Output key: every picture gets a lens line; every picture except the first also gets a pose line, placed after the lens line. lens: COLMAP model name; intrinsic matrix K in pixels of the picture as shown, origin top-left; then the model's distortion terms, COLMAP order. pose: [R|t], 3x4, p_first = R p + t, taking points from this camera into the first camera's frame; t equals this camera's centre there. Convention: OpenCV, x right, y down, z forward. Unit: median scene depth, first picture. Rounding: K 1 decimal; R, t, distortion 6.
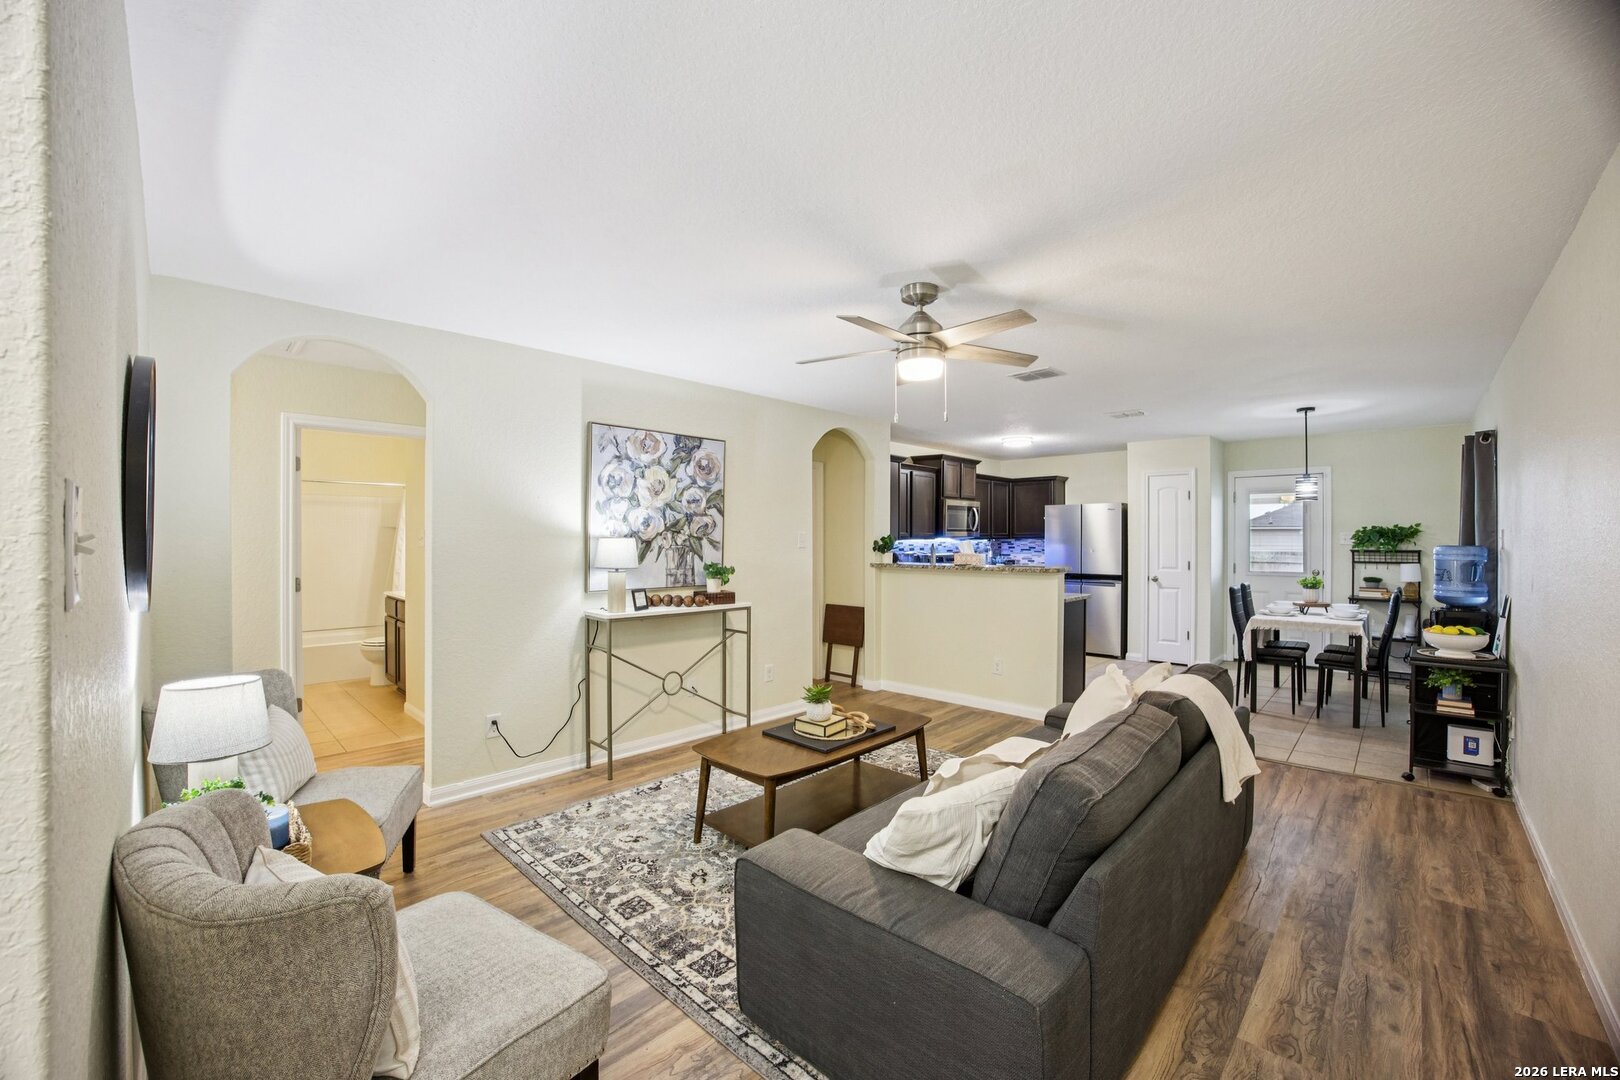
lens RADIAL K [[649.9, 0, 808.3], [0, 649.9, 540.1], [0, 0, 1]] dist [-0.065842, 0.013668]
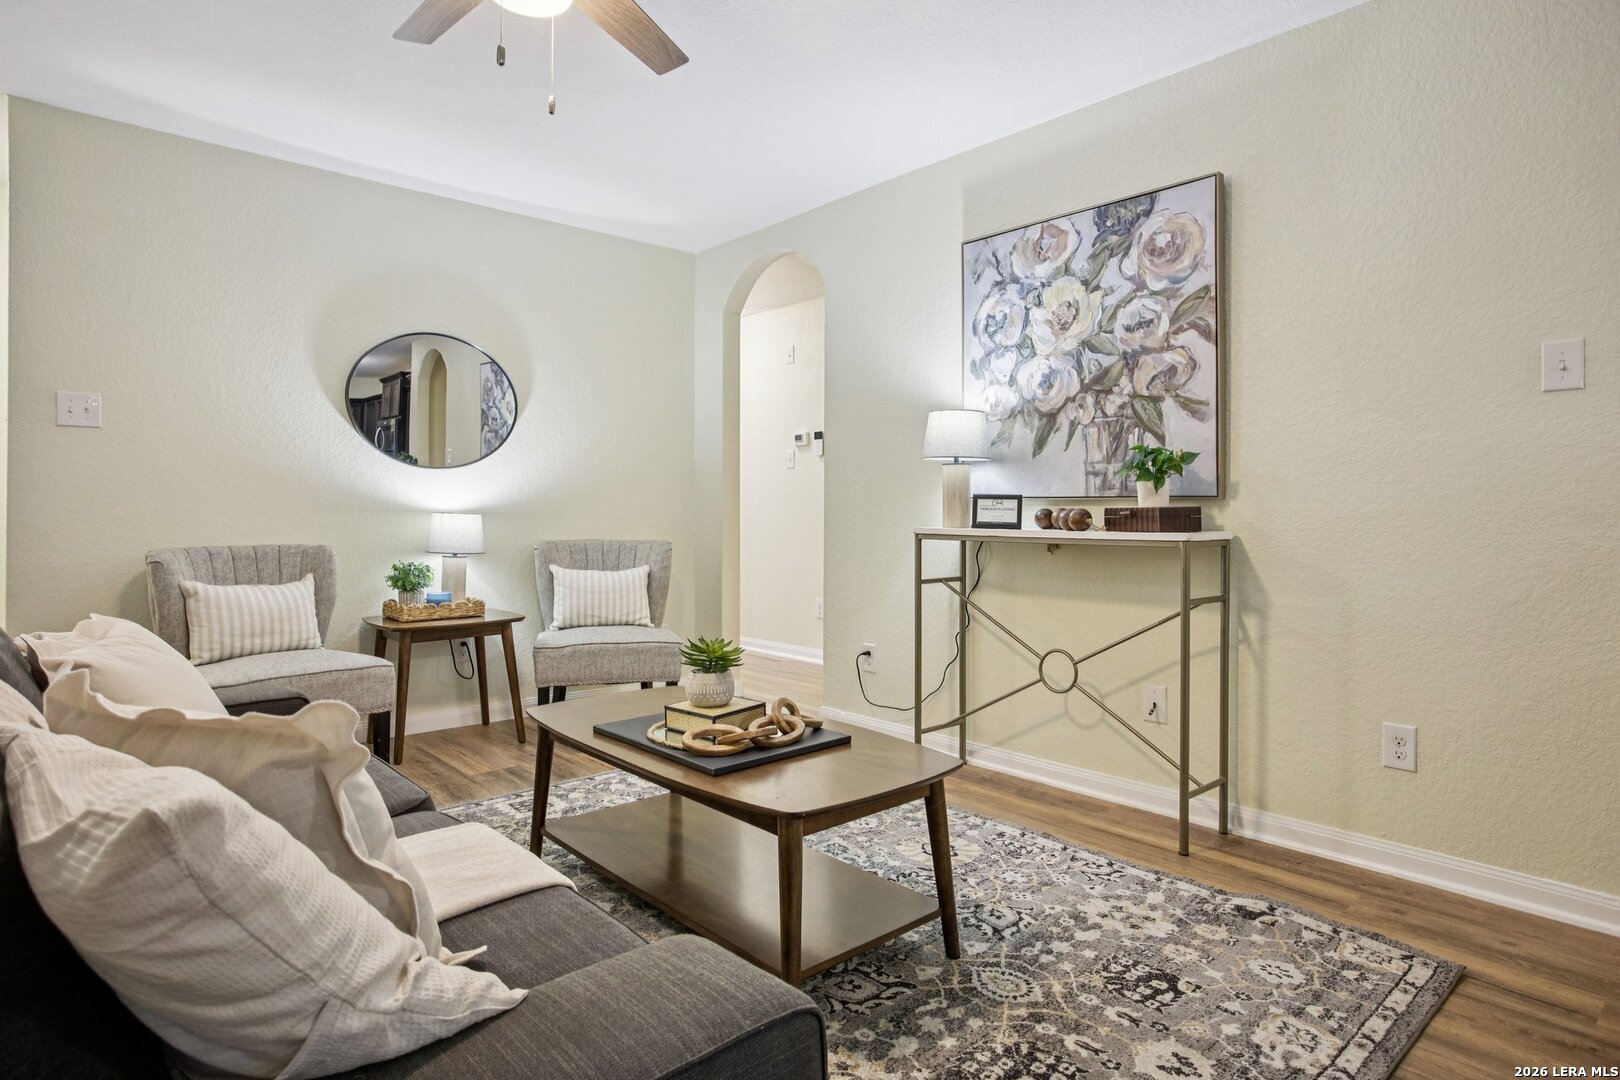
lens RADIAL K [[897.5, 0, 810.7], [0, 897.5, 512.0], [0, 0, 1]] dist [-0.025387, 0.018637]
pose [[-0.069596, -0.001784, -0.997574, 0.533454], [-0.001589, 0.999997, -0.001678, 0.086169], [0.997574, 0.001468, -0.069599, 0.812219]]
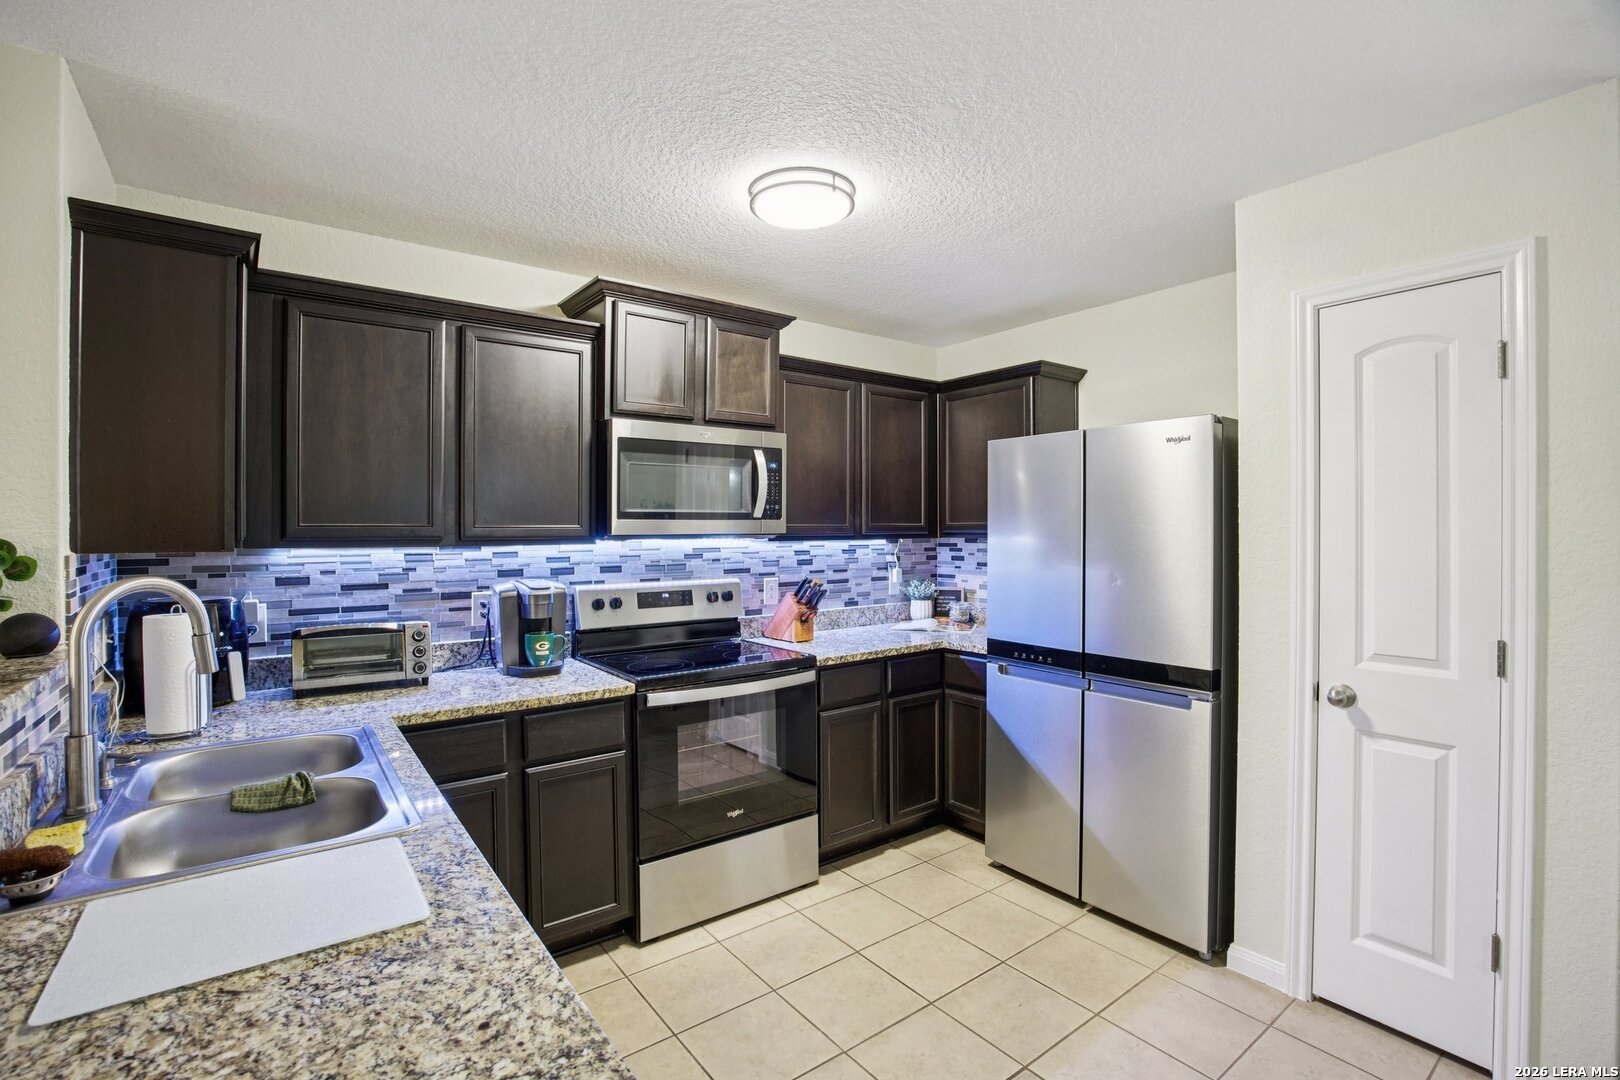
lens RADIAL K [[733.8, 0, 802.6], [0, 733.8, 527.4], [0, 0, 1]] dist [-0.053116, 0.000704]
pose [[0.986780, -0.001768, -0.162057, 0.612357], [0.001188, 0.999993, -0.003677, -0.013005], [0.162062, 0.003436, 0.986775, 1.114989]]
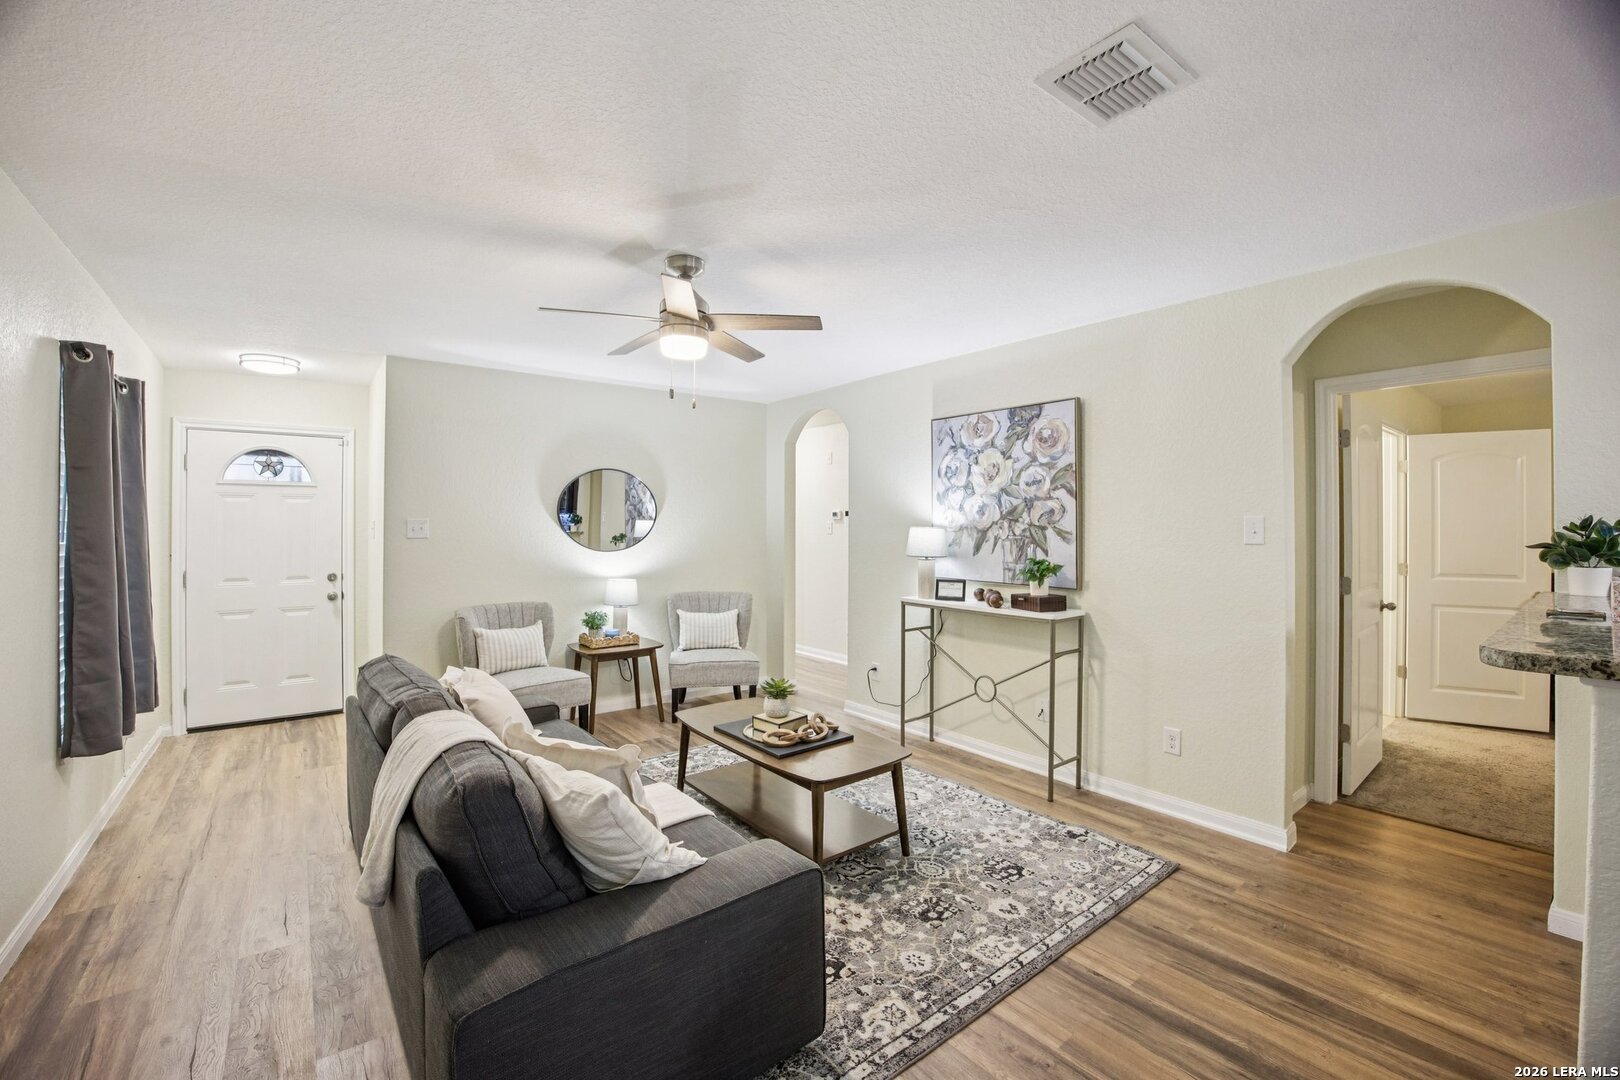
lens RADIAL K [[679.5, 0, 808.6], [0, 679.5, 524.9], [0, 0, 1]] dist [-0.061889, 0.016158]
pose [[-0.132566, -0.003162, -0.991169, 0.725756], [-0.000991, 0.999995, -0.003058, -0.003527], [0.991174, 0.000577, -0.132568, 0.846265]]
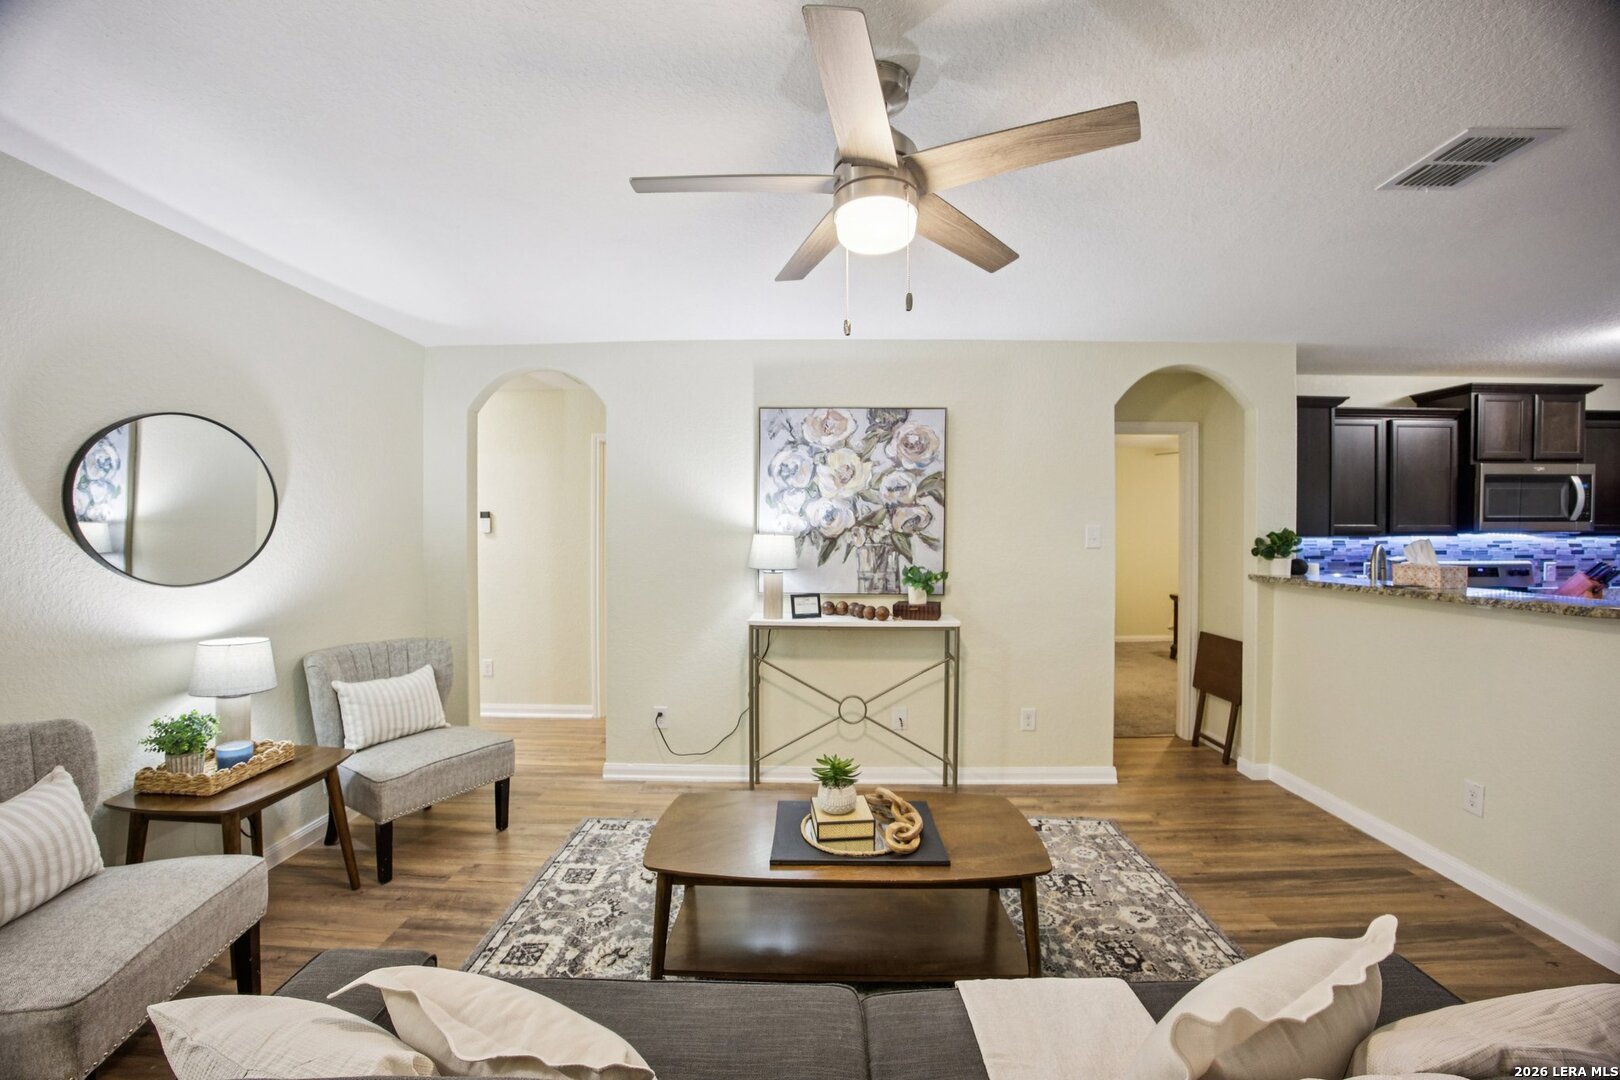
lens RADIAL K [[649.9, 0, 808.3], [0, 649.9, 540.1], [0, 0, 1]] dist [-0.065842, 0.013668]
pose [[0.681206, 0.010895, -0.732011, 0.343353], [-0.001249, 0.999905, 0.013720, -0.007083], [0.732091, -0.008431, 0.681155, 0.379175]]
